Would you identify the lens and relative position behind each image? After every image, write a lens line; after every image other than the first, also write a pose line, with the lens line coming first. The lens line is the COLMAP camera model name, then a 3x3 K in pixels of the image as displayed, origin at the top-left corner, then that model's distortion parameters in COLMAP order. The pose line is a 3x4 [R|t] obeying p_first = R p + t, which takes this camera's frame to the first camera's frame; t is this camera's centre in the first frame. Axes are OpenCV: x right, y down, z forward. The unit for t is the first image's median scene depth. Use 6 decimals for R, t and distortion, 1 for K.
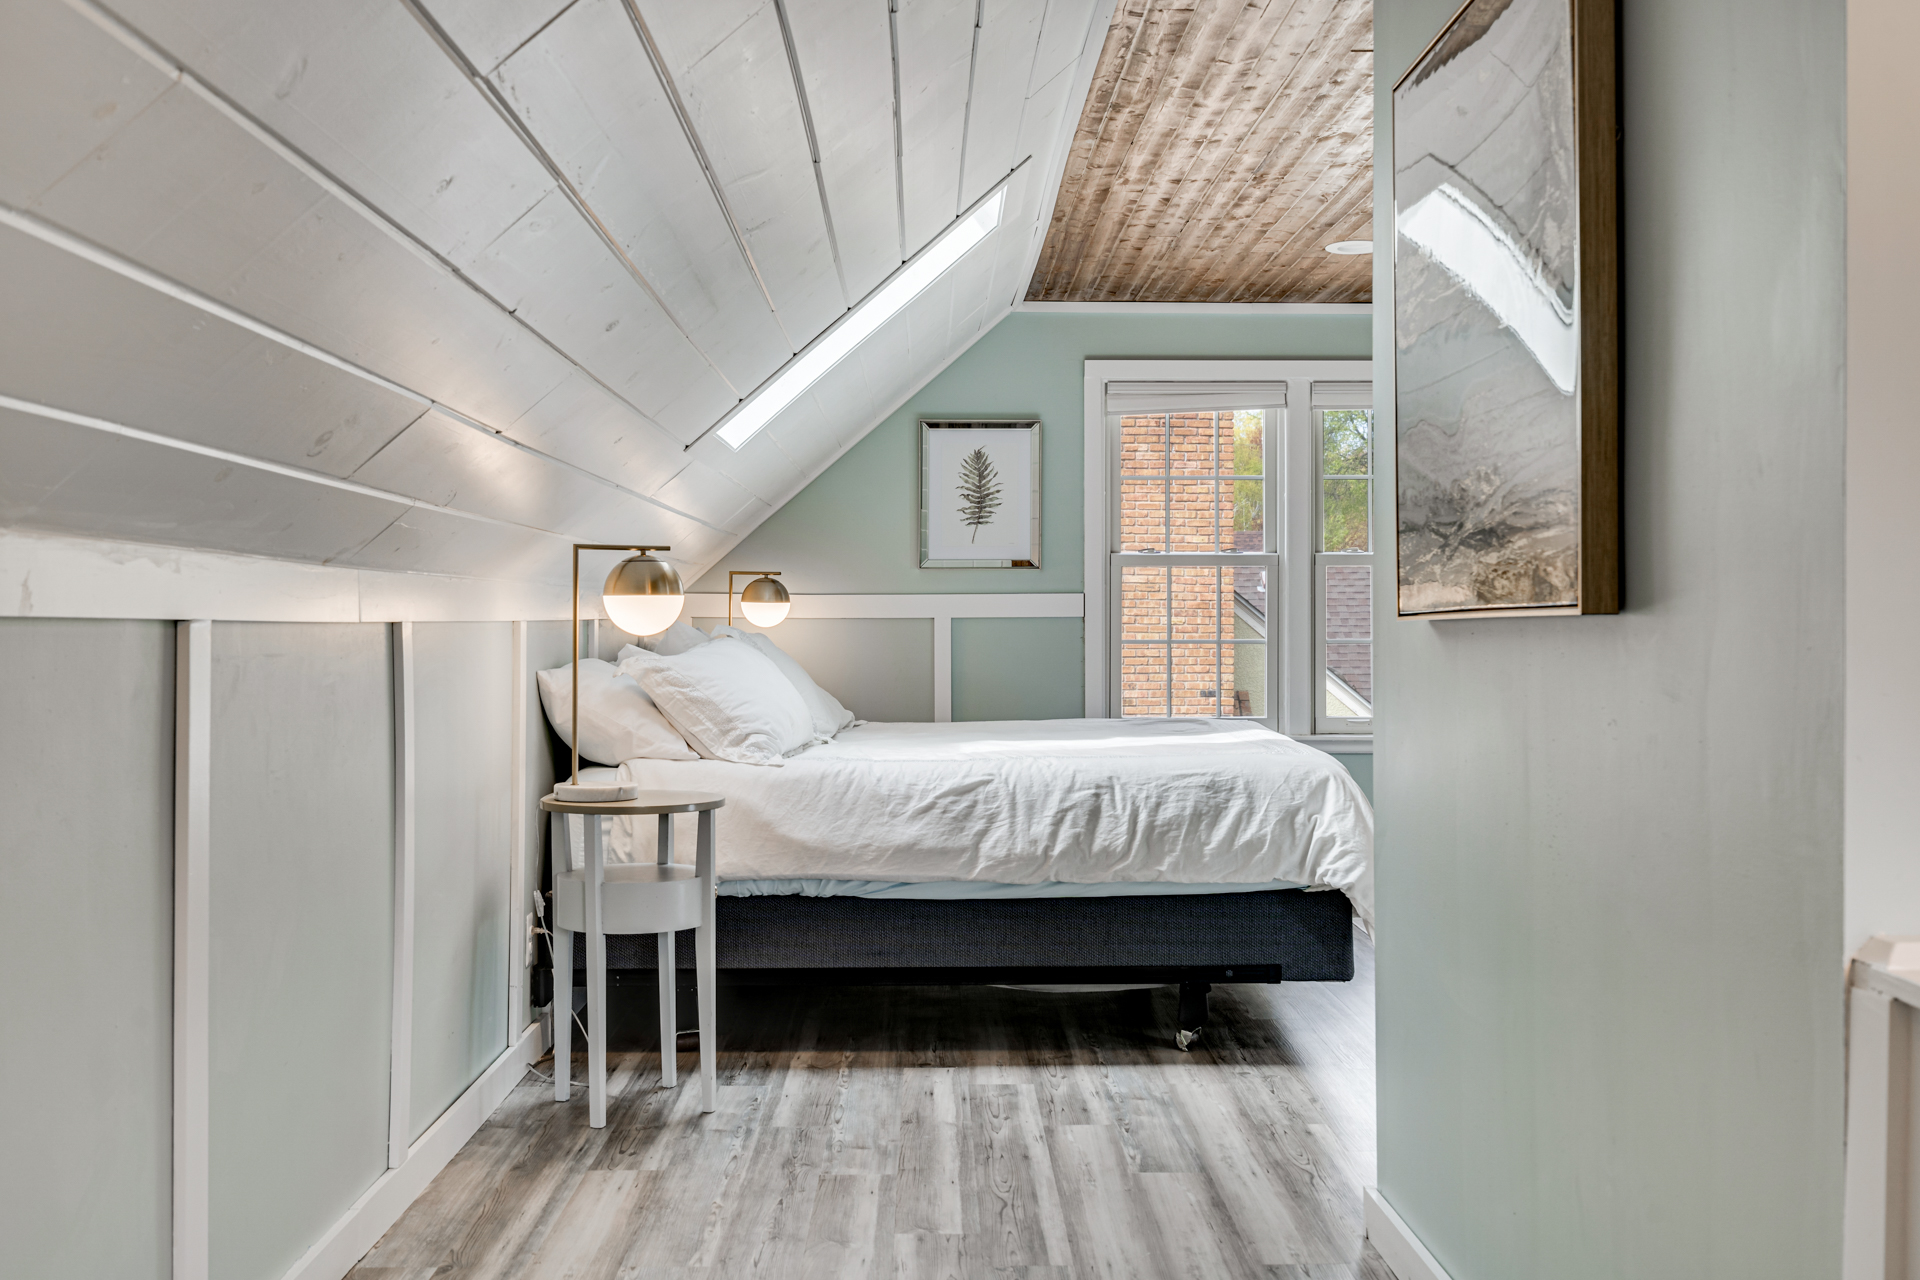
lens RADIAL K [[1874.5, 0, 957.5], [0, 1874.5, 634.0], [0, 0, 1]] dist [0.023278, 0.000000]
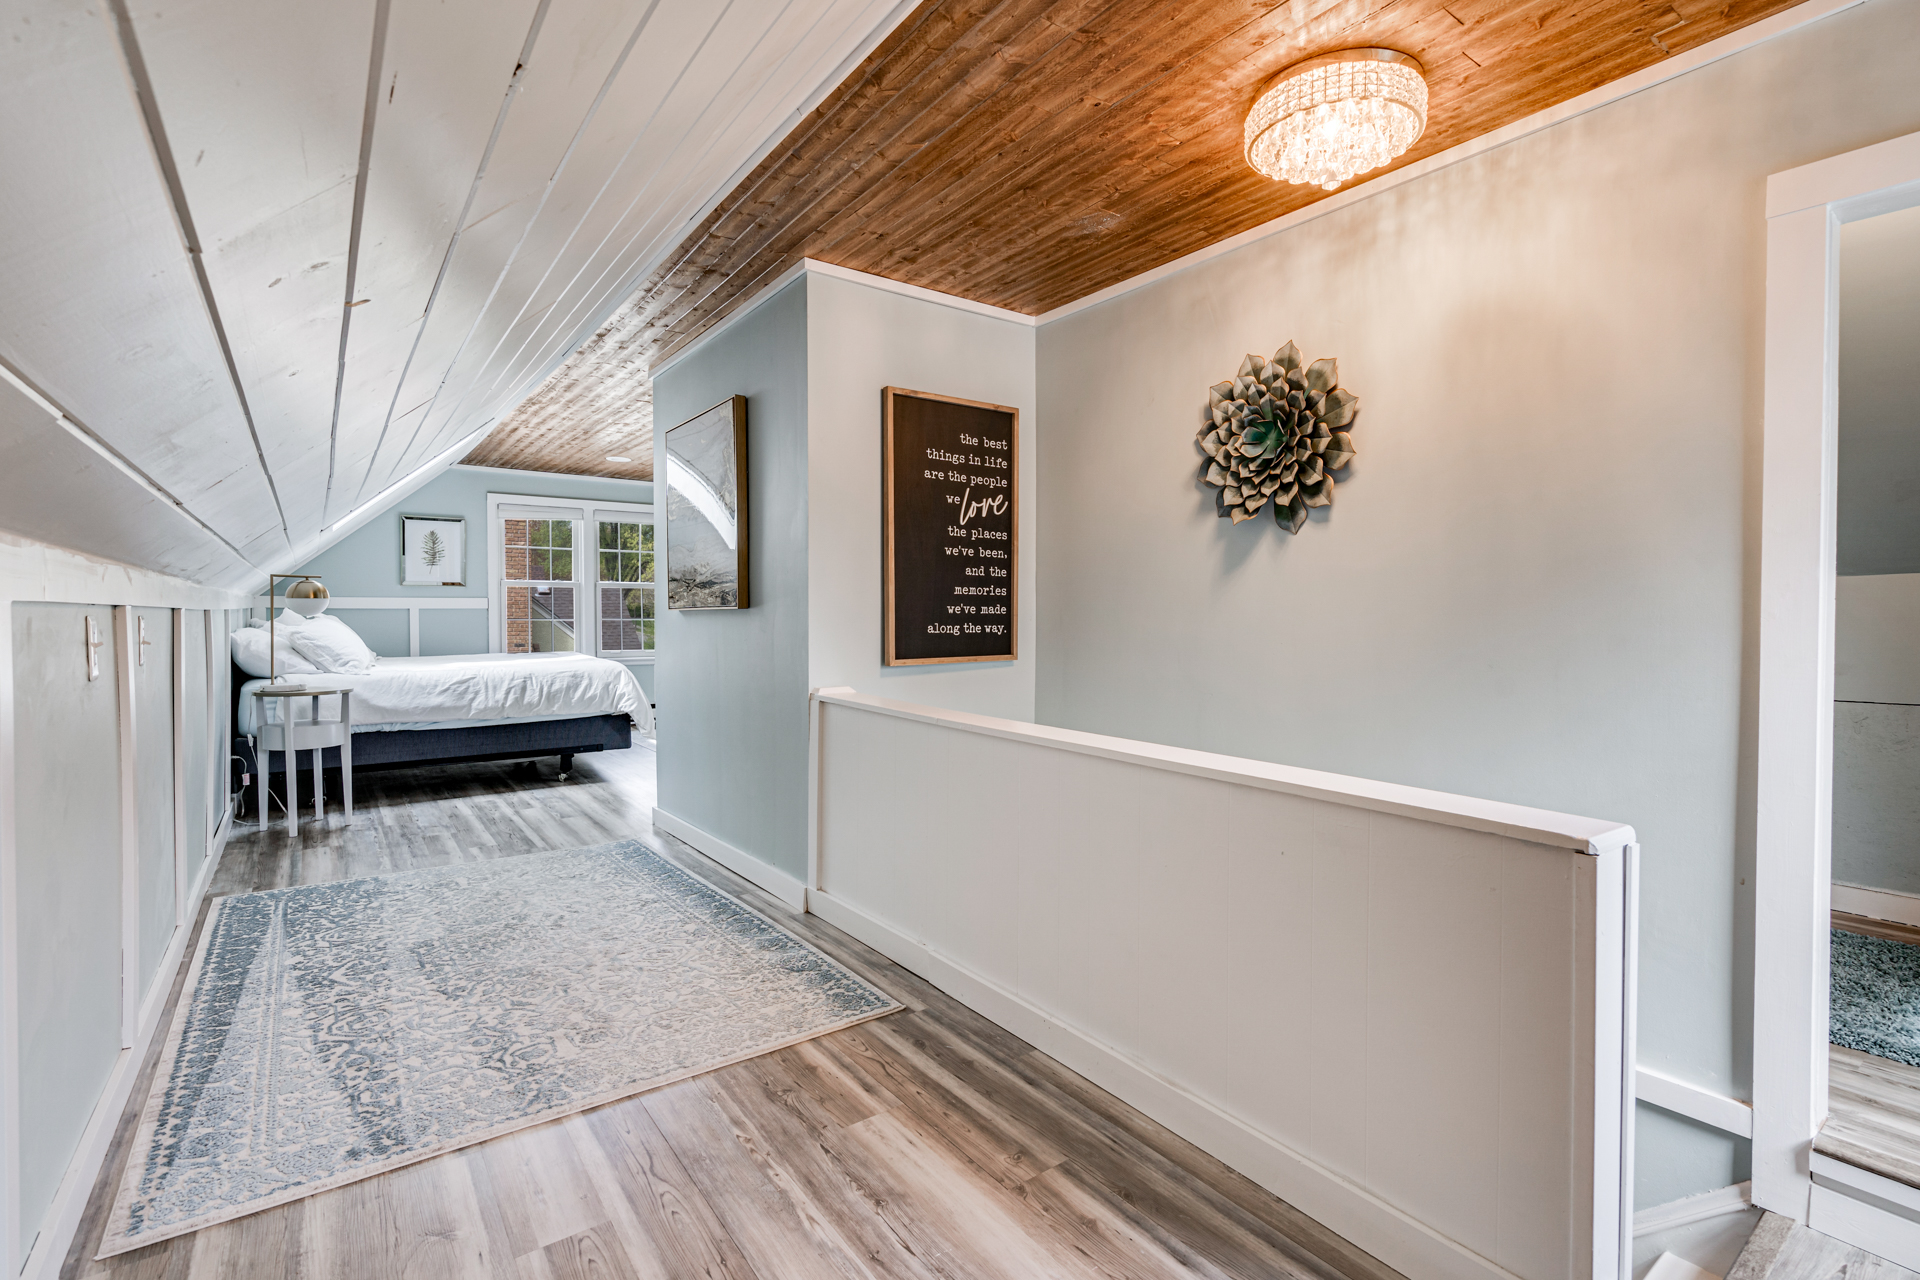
lens RADIAL K [[886.7, 0, 954.3], [0, 886.7, 633.1], [0, 0, 1]] dist [-0.010836, 0.002468]
pose [[0.814007, -0.011050, 0.580749, -0.140035], [0.000852, 0.999841, 0.017828, 0.002629], [-0.580854, -0.014017, 0.813887, -0.269416]]
